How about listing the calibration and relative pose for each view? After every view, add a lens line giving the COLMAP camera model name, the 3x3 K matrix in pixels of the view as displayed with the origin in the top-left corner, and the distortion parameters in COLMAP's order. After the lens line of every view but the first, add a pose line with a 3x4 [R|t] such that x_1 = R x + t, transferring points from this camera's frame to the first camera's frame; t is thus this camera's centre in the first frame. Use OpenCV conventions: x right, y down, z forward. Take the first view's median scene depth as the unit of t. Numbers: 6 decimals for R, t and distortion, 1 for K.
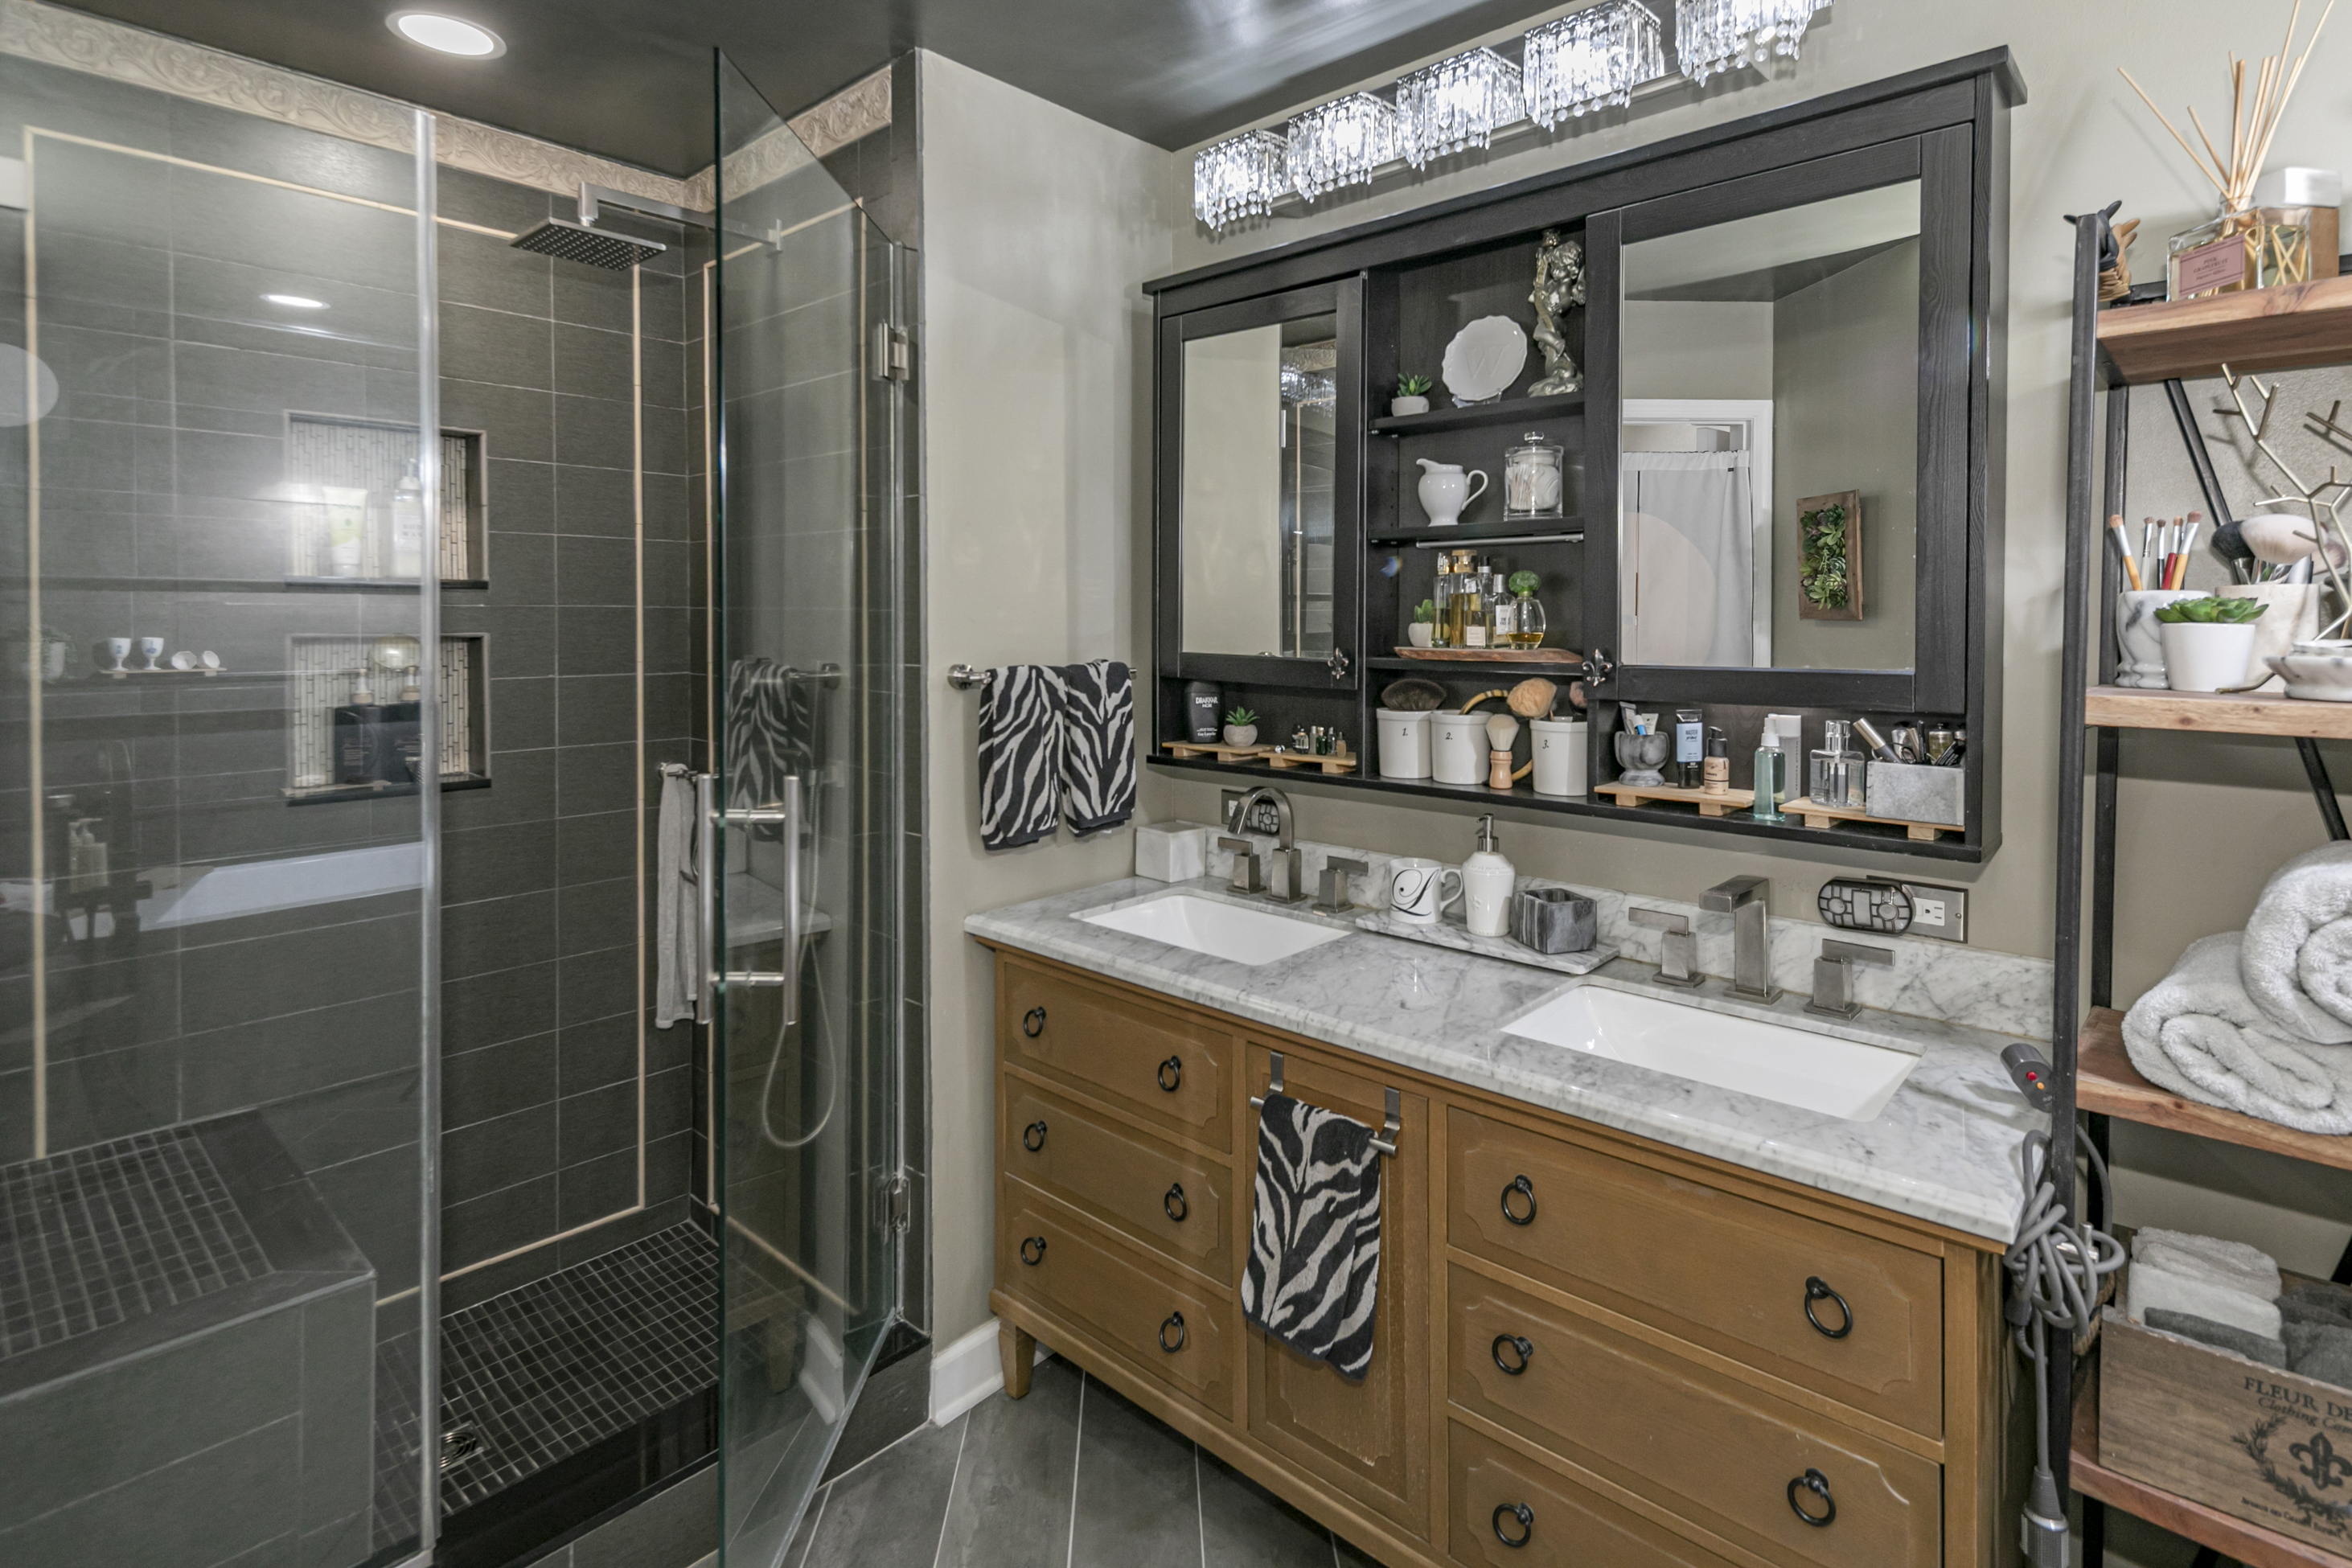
lens RADIAL K [[1152.0, 0, 1172.1], [0, 1152.0, 728.5], [0, 0, 1]] dist [0.002740, -0.000299]
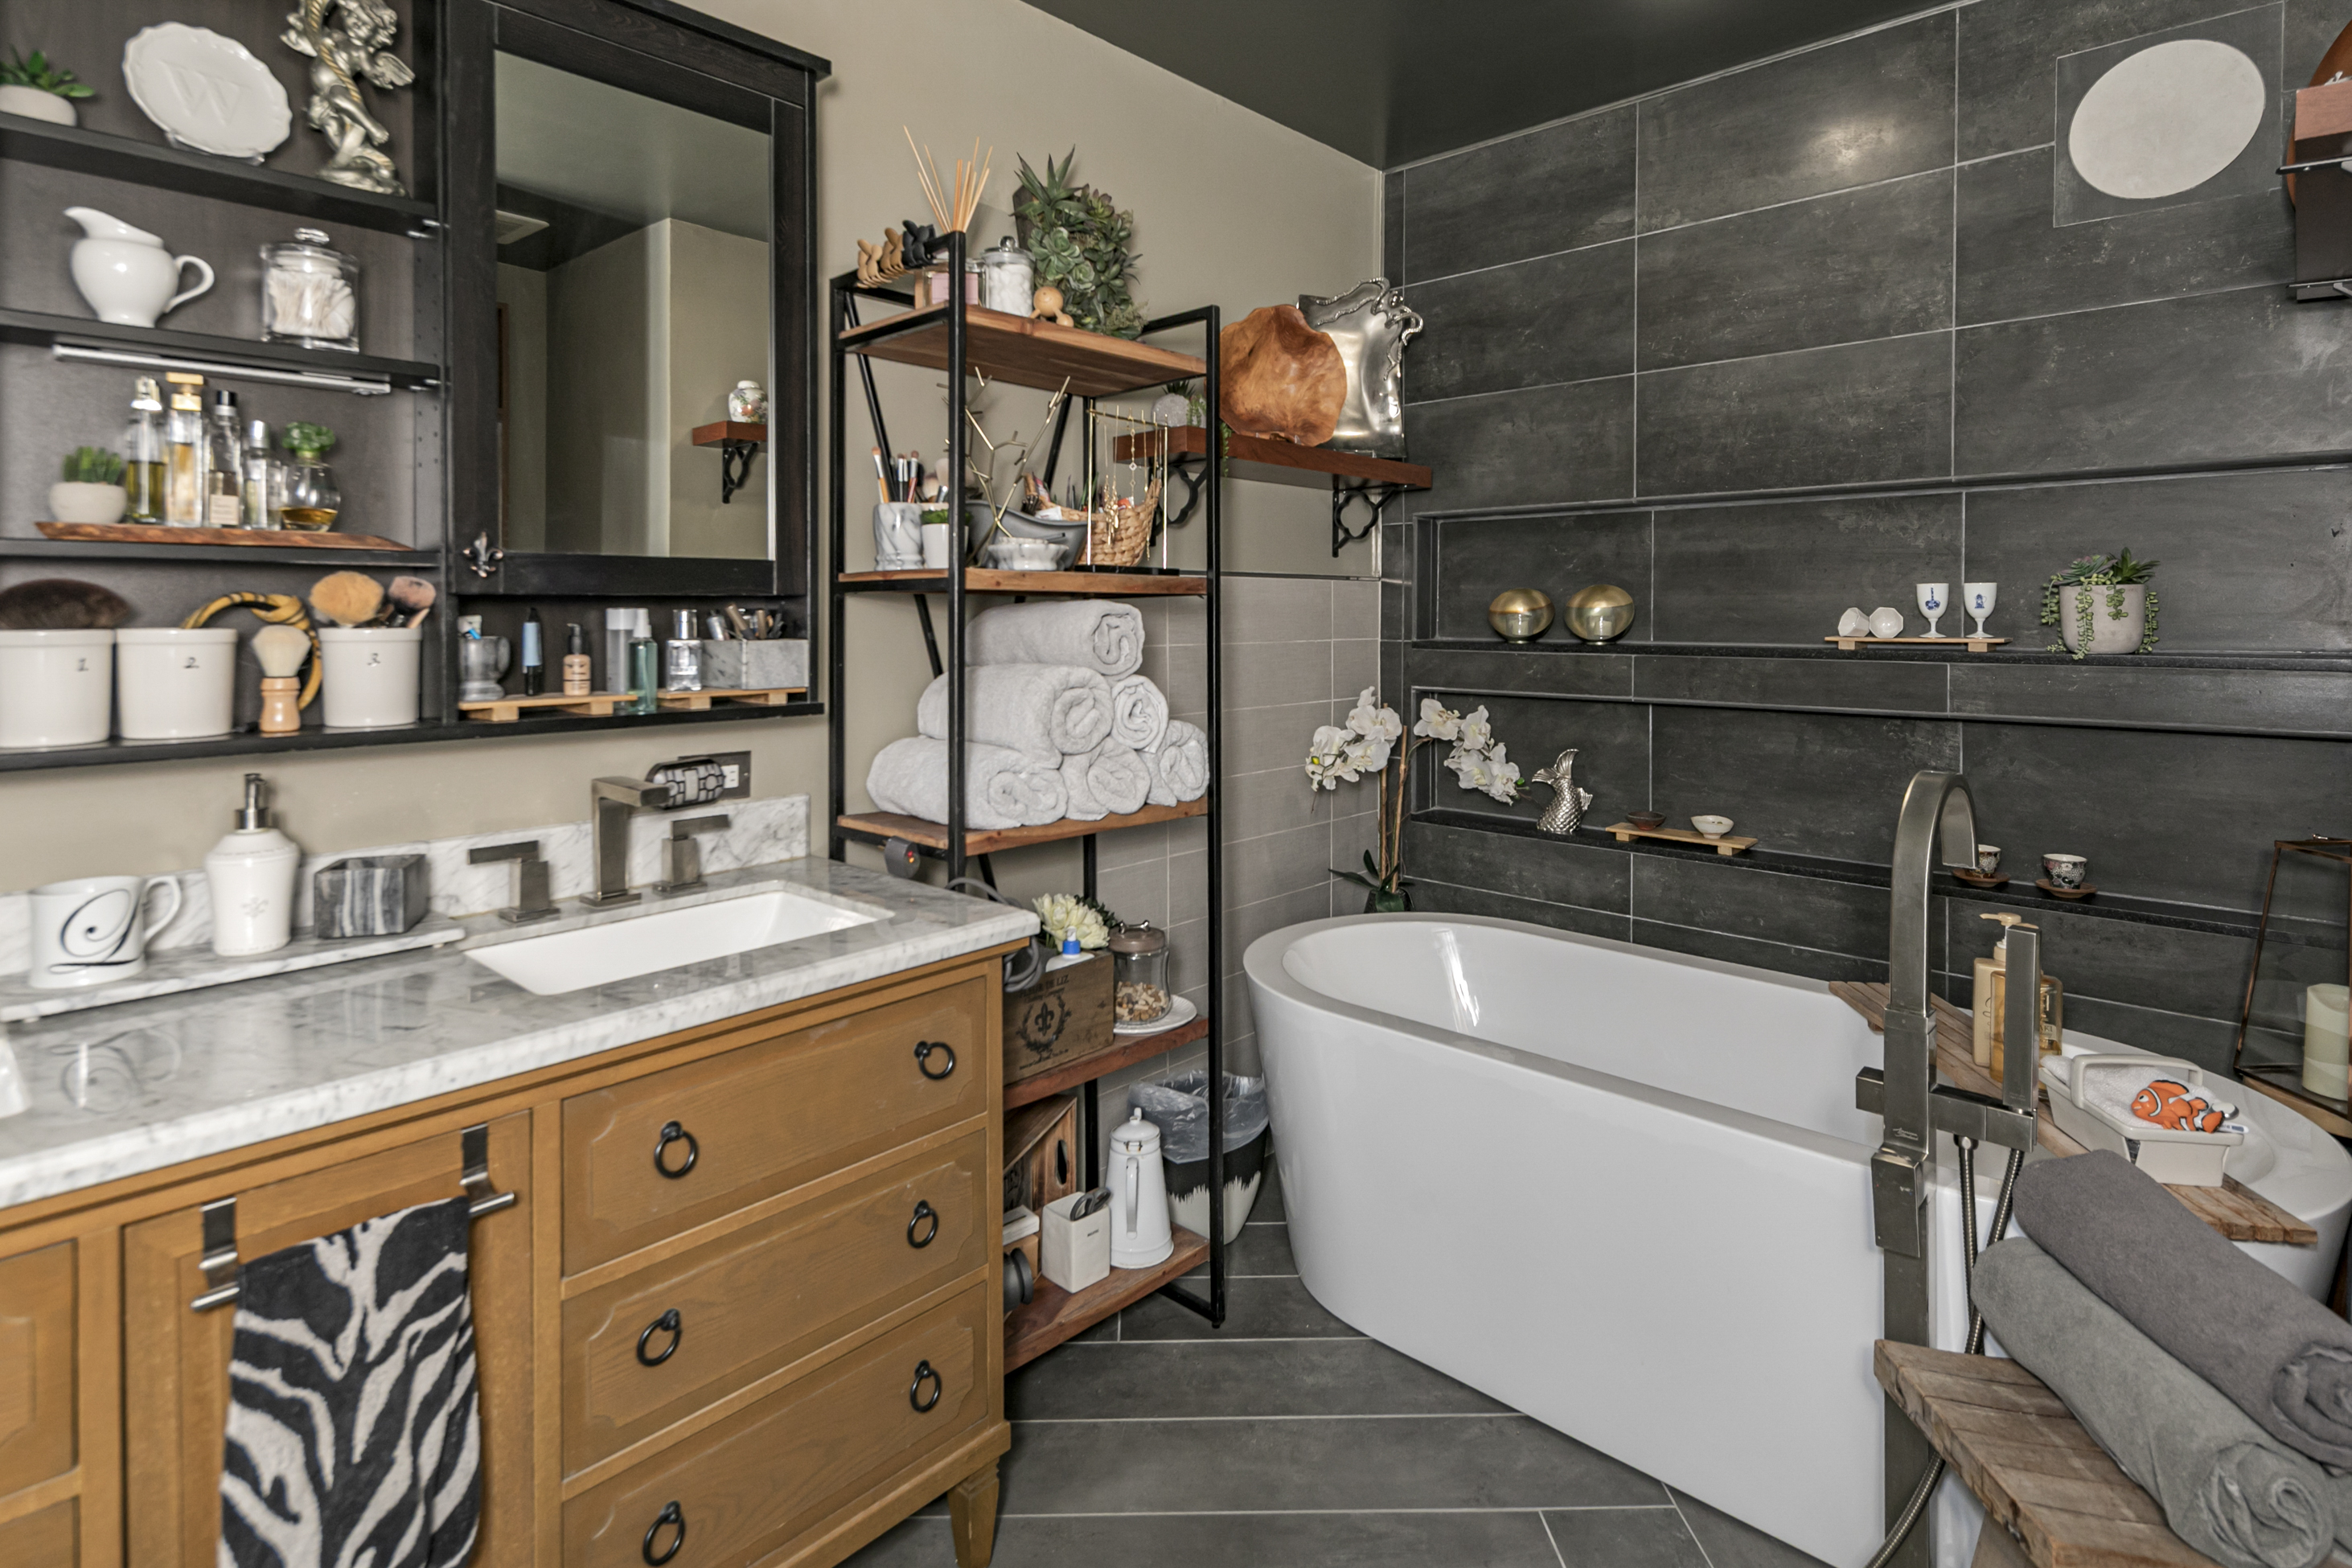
lens RADIAL K [[1152.0, 0, 1172.1], [0, 1152.0, 728.5], [0, 0, 1]] dist [0.002740, -0.000299]
pose [[0.008763, -0.097333, 0.995213, -0.470925], [0.100311, 0.990317, 0.095971, 0.043028], [-0.994918, 0.098990, 0.018442, 0.513434]]
